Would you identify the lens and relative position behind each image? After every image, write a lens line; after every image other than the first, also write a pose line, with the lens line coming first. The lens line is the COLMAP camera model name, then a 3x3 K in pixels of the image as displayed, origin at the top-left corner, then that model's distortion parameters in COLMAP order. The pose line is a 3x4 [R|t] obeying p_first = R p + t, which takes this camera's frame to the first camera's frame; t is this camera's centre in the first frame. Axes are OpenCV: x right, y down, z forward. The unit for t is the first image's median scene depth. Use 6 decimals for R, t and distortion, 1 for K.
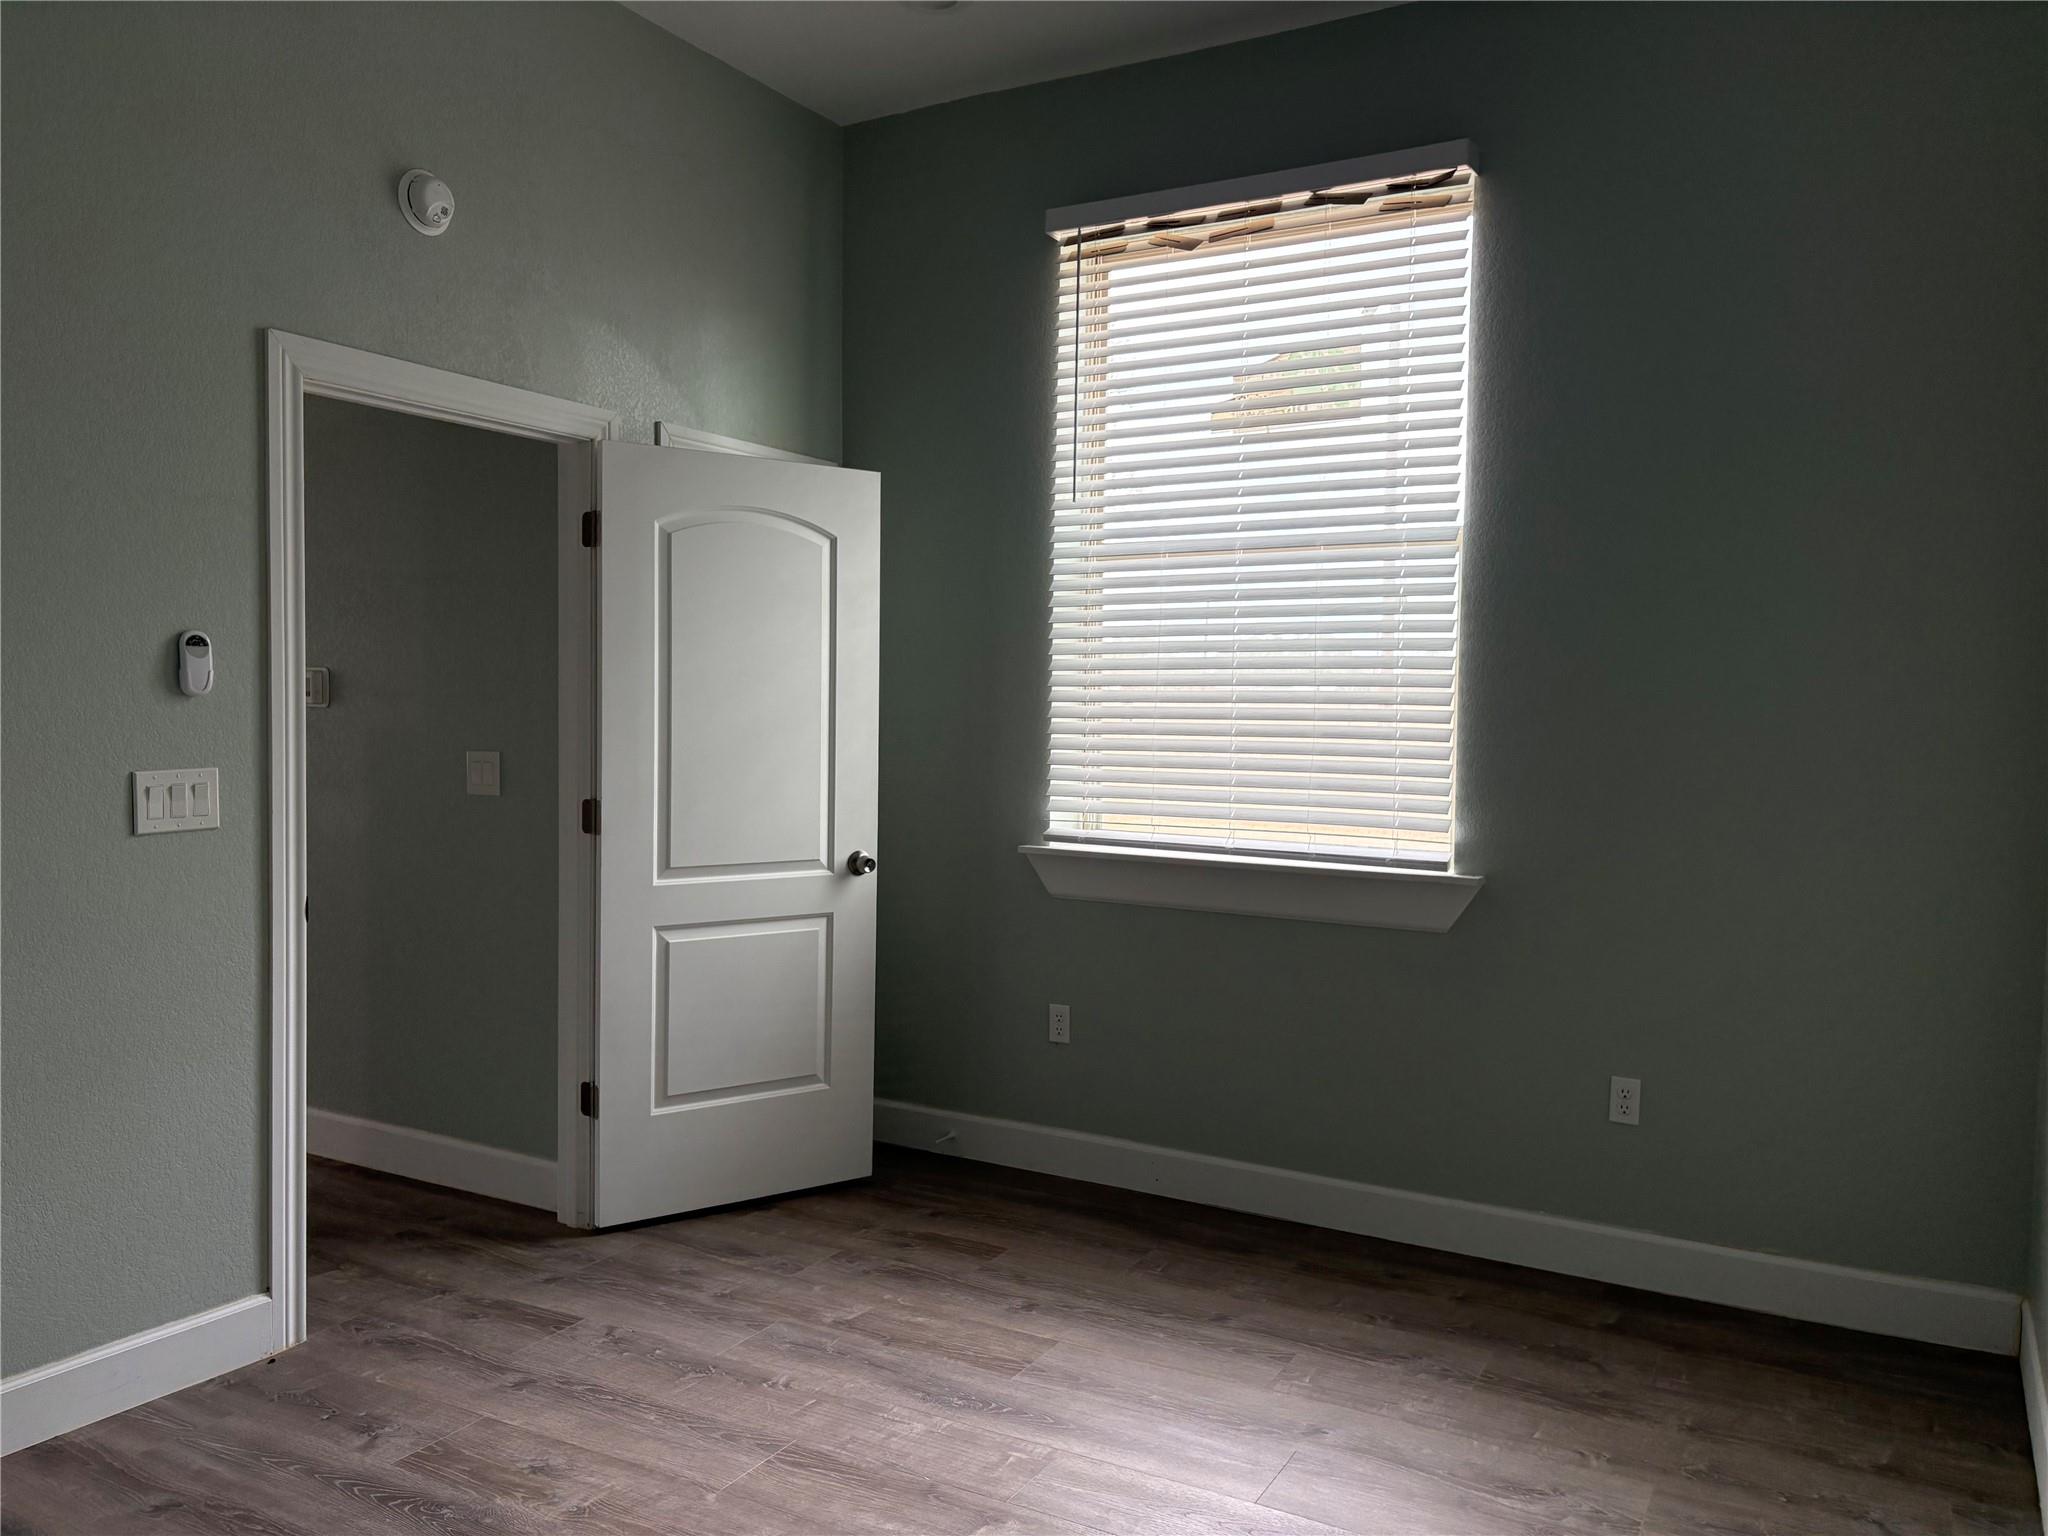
lens RADIAL K [[1547.3, 0, 1023.6], [0, 1547.3, 764.9], [0, 0, 1]] dist [0.025461, -0.024467]
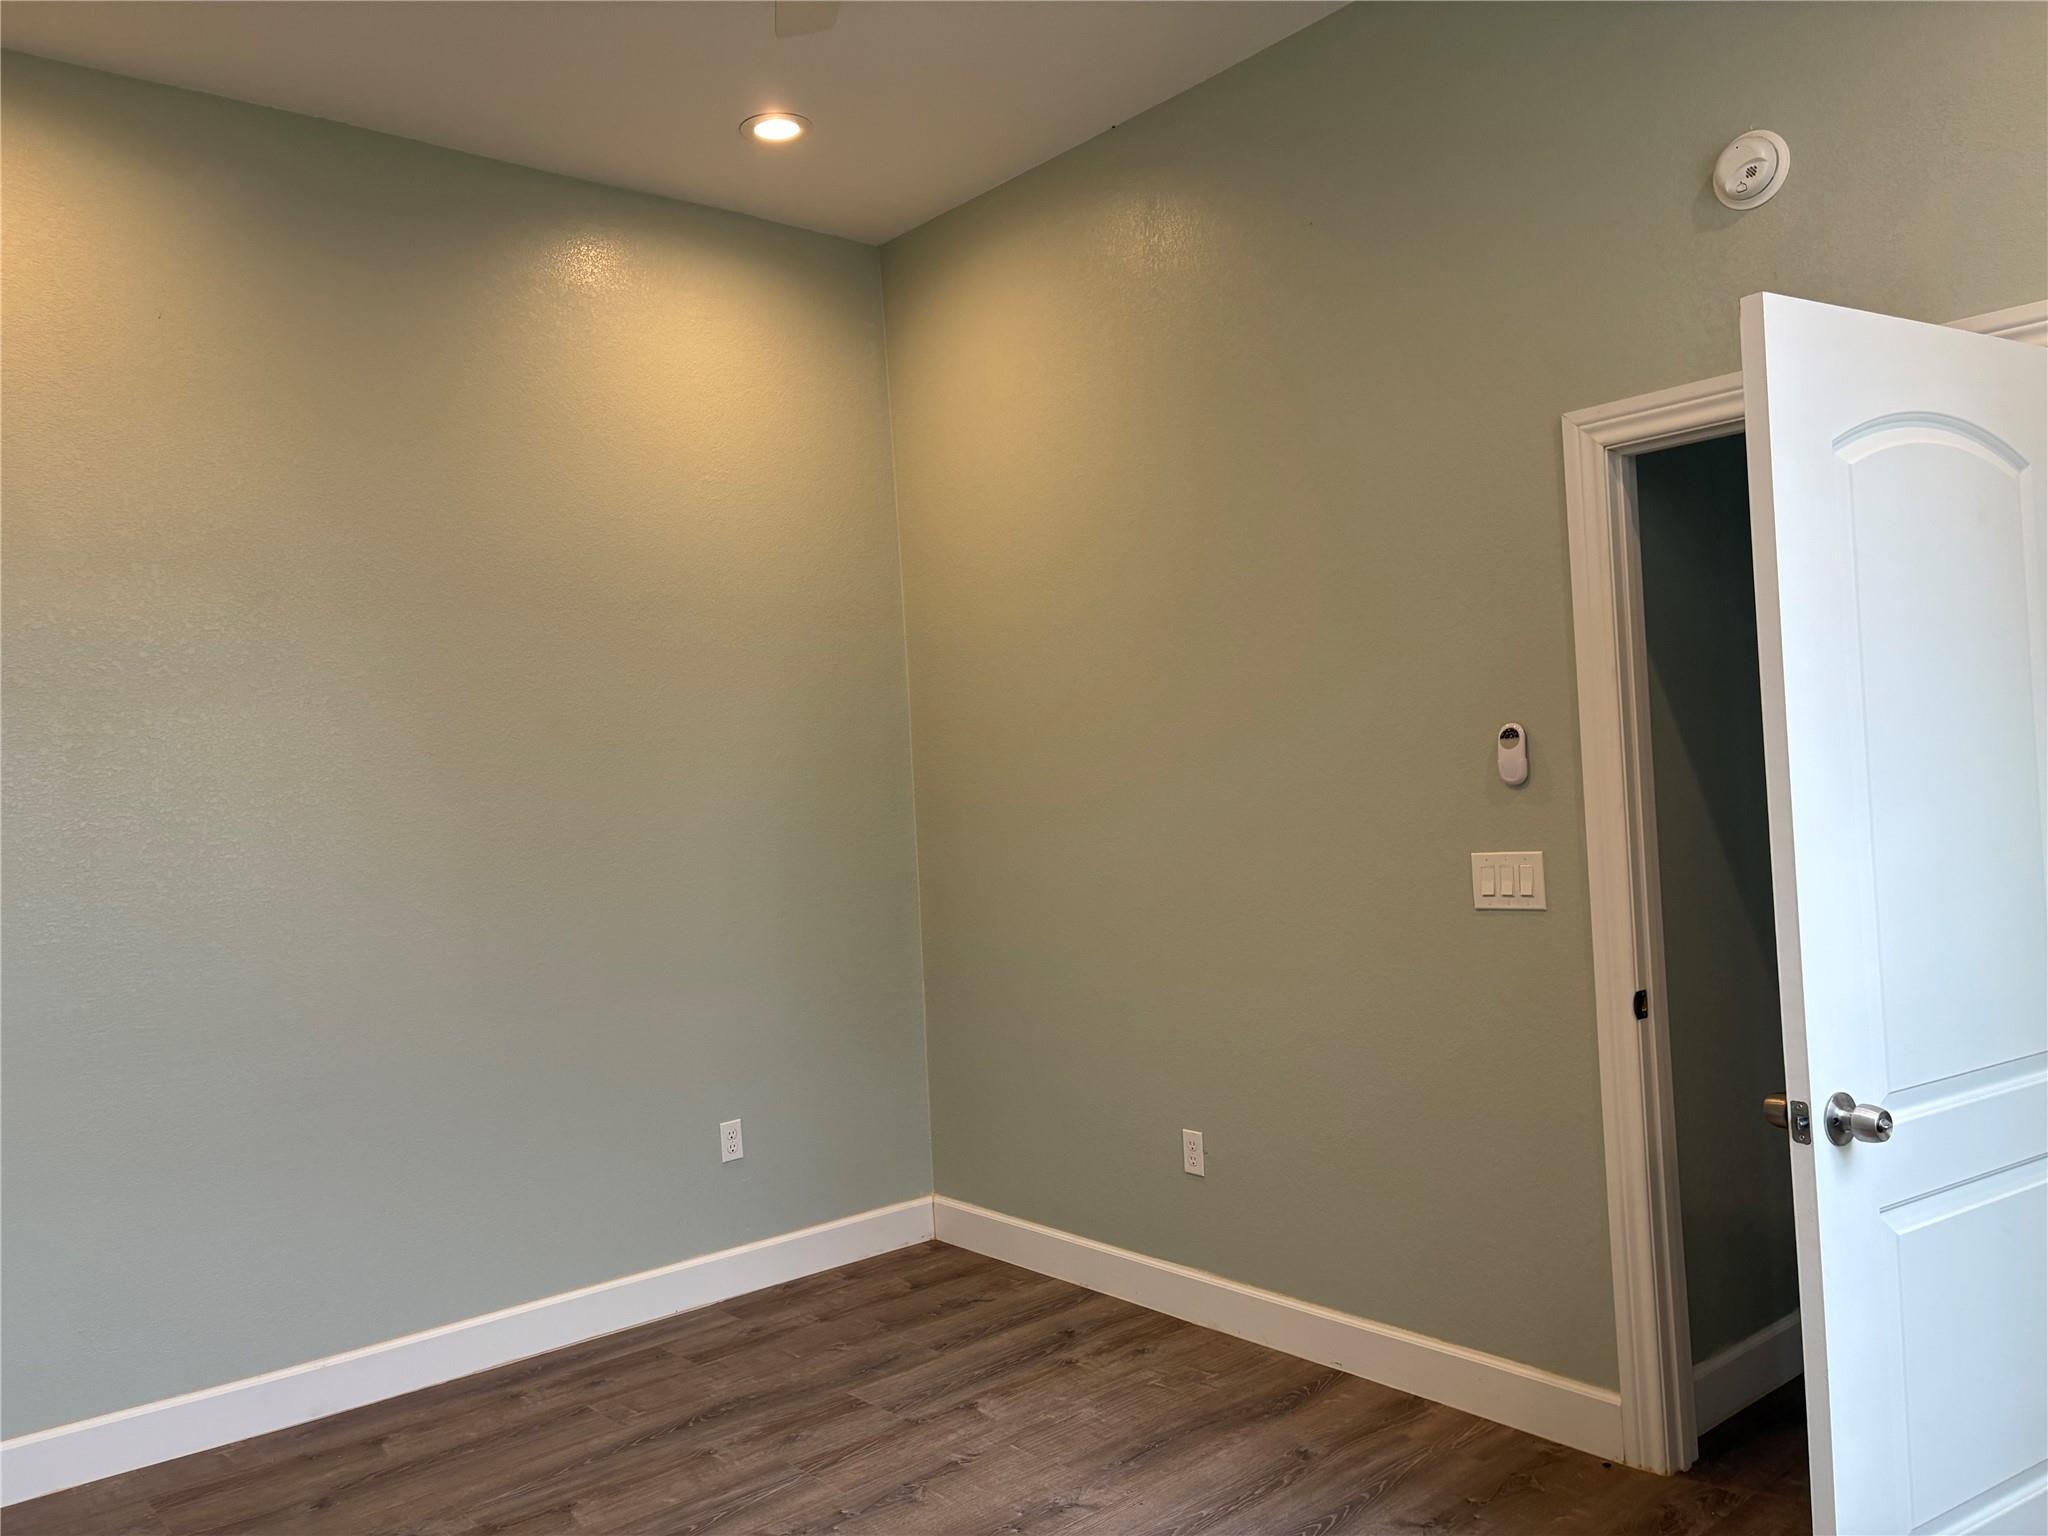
lens RADIAL K [[1547.3, 0, 1023.7], [0, 1547.3, 765.7], [0, 0, 1]] dist [0.025461, -0.024467]
pose [[-0.350718, -0.021016, -0.936245, 0.588347], [0.012064, 0.999564, -0.026957, -0.032388], [0.936403, -0.020749, -0.350312, 1.057251]]
